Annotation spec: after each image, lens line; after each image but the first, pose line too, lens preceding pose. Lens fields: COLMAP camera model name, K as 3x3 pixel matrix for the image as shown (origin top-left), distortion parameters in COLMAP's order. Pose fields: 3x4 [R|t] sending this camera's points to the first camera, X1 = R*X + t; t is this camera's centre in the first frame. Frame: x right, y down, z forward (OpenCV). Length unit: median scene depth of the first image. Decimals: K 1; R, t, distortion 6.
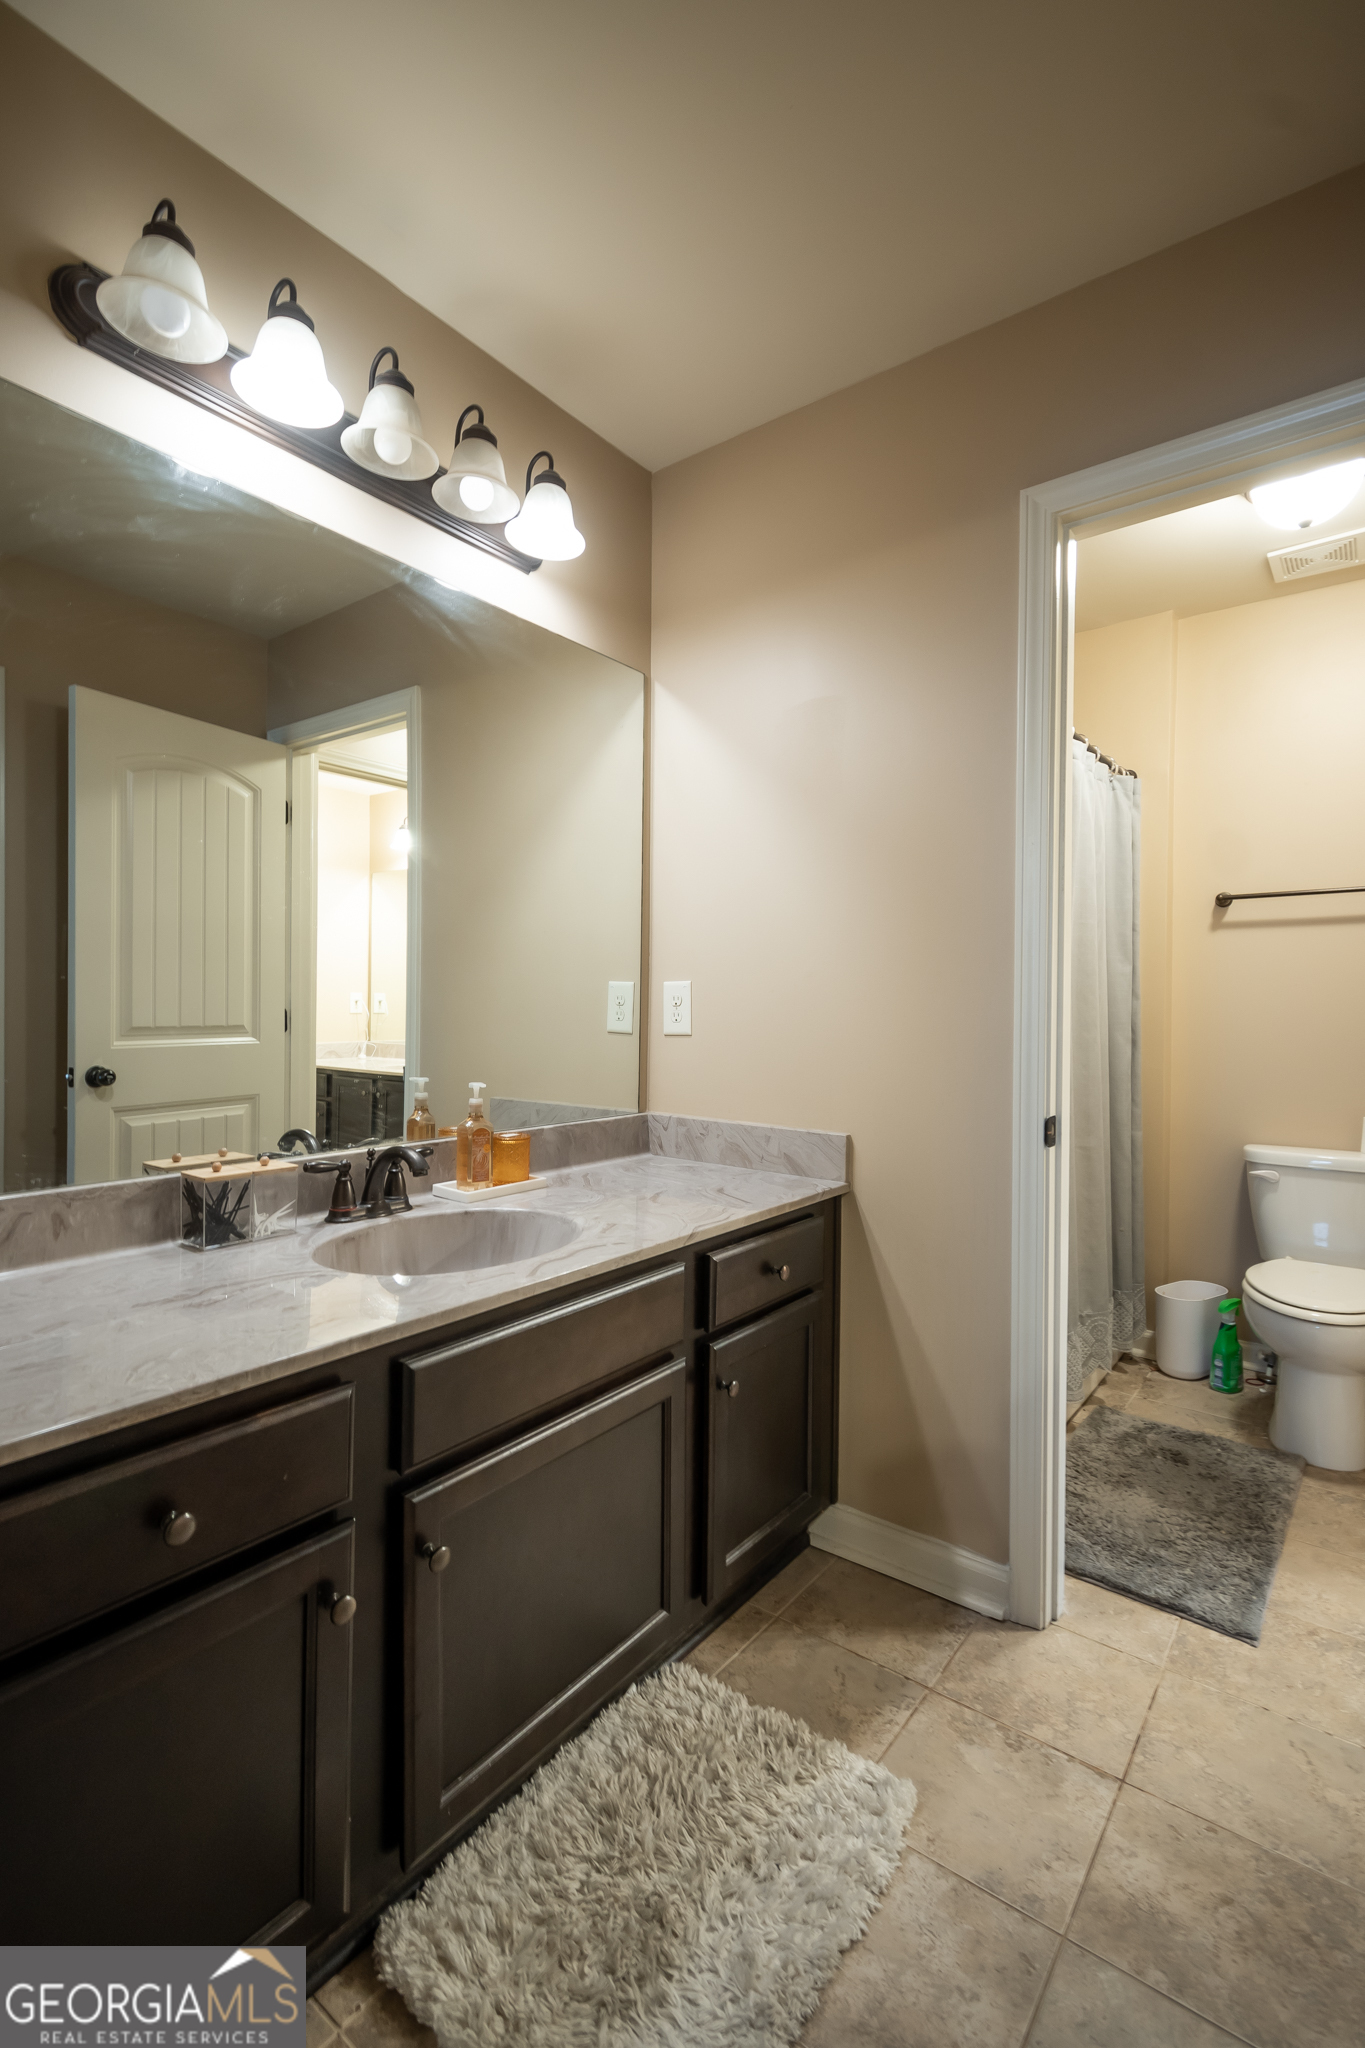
lens RADIAL K [[943.3, 0, 682.5], [0, 943.3, 1024.0], [0, 0, 1]] dist [-0.002403, -0.000674]
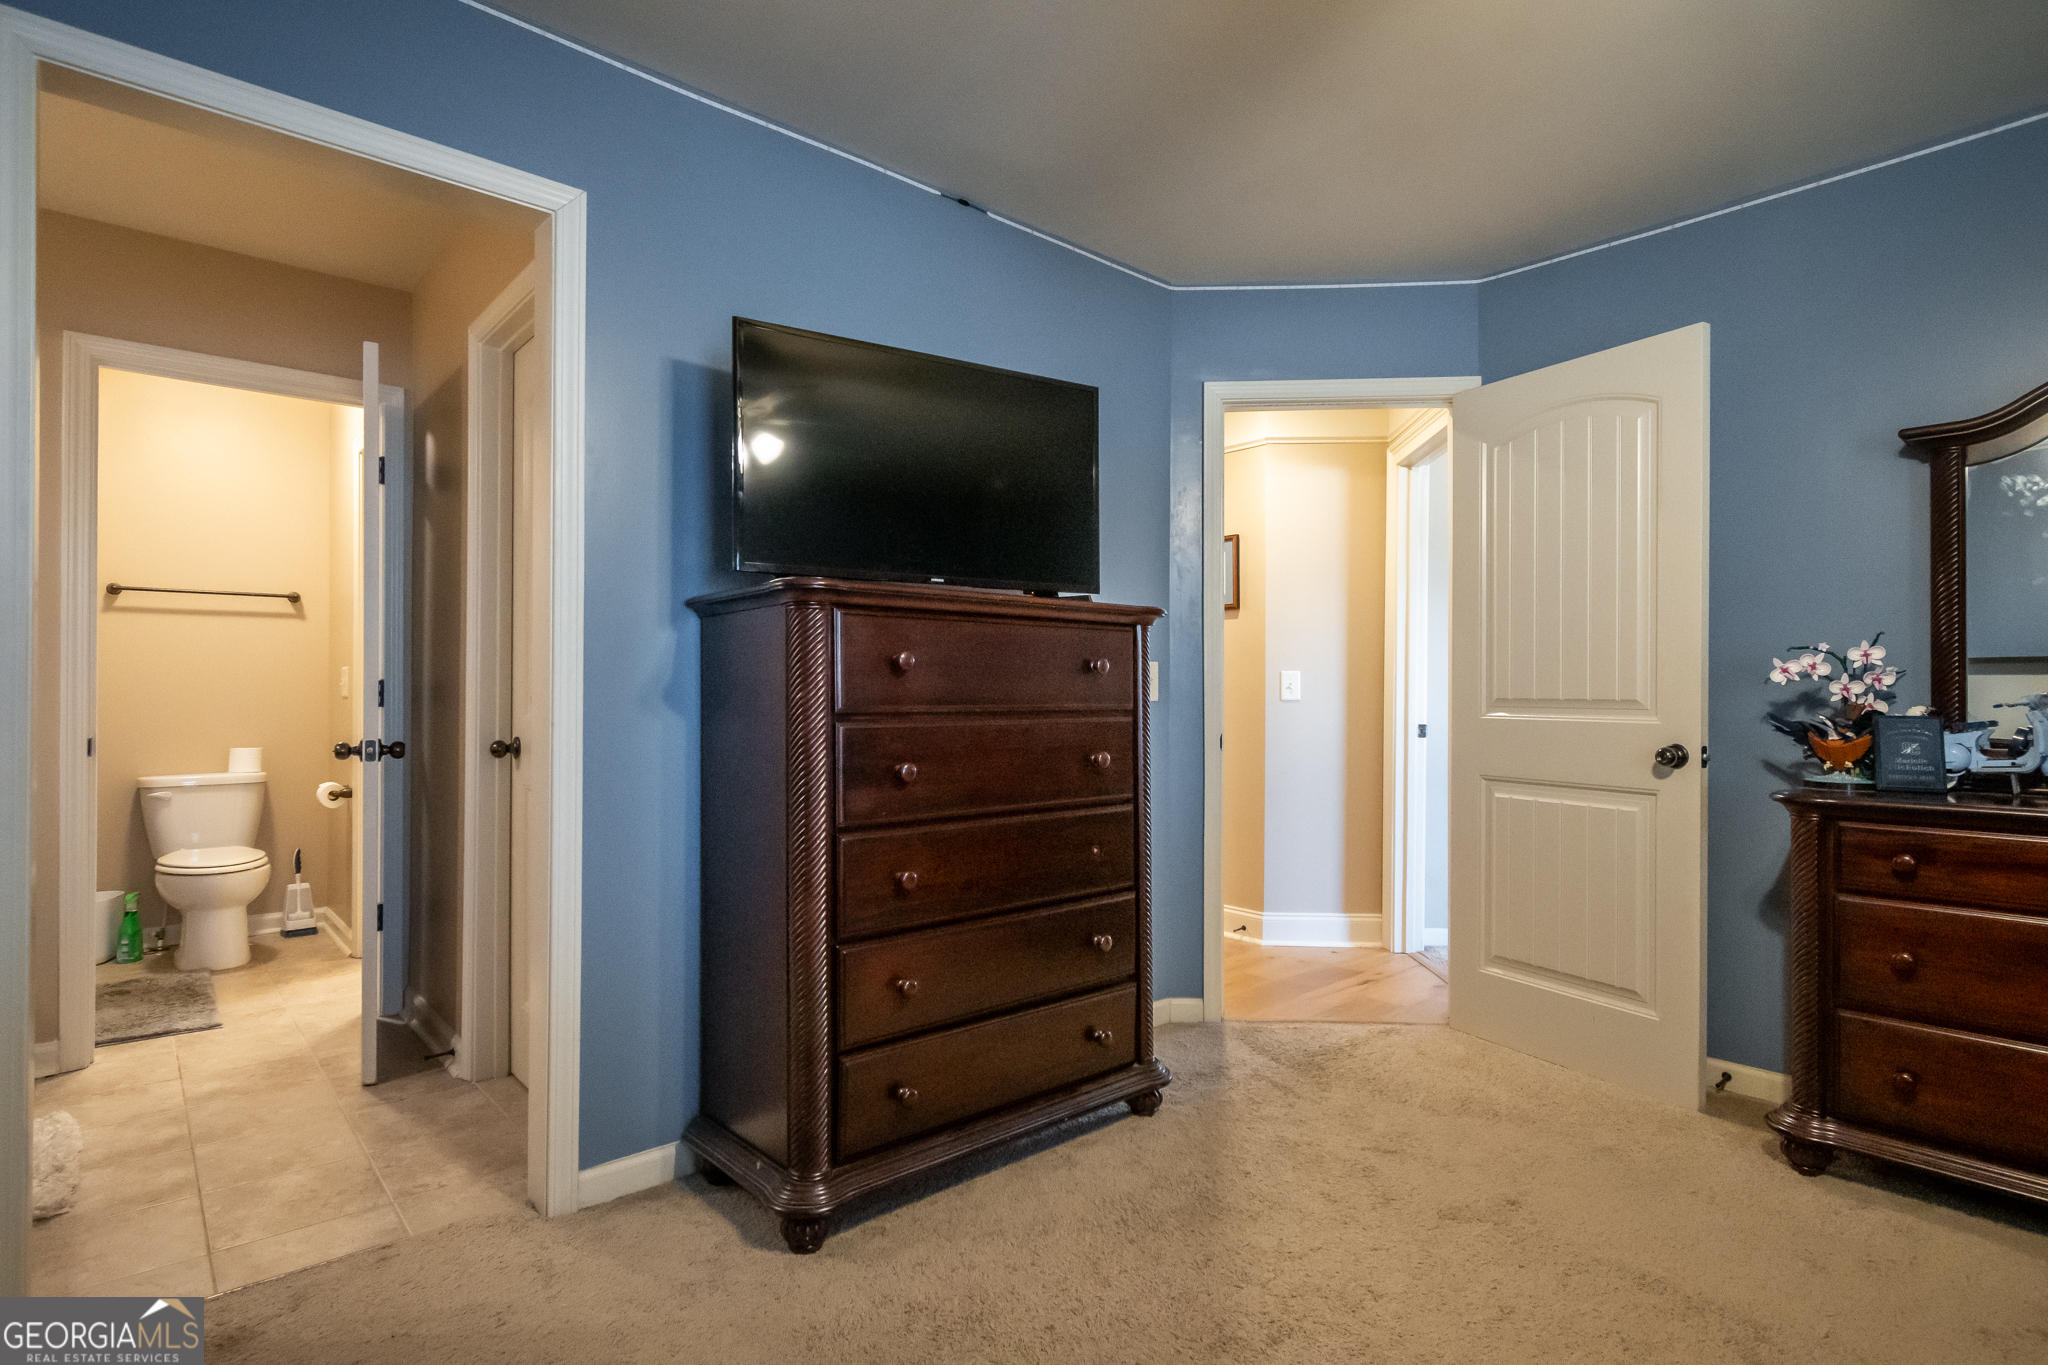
lens RADIAL K [[1015.9, 0, 1024.0], [0, 1015.9, 682.5], [0, 0, 1]] dist [0.001211, 0.000400]
pose [[0.194335, 0.006947, 0.980911, -0.591258], [0.013498, 0.999861, -0.009755, 0.027545], [-0.980842, 0.015136, 0.194215, -0.522358]]
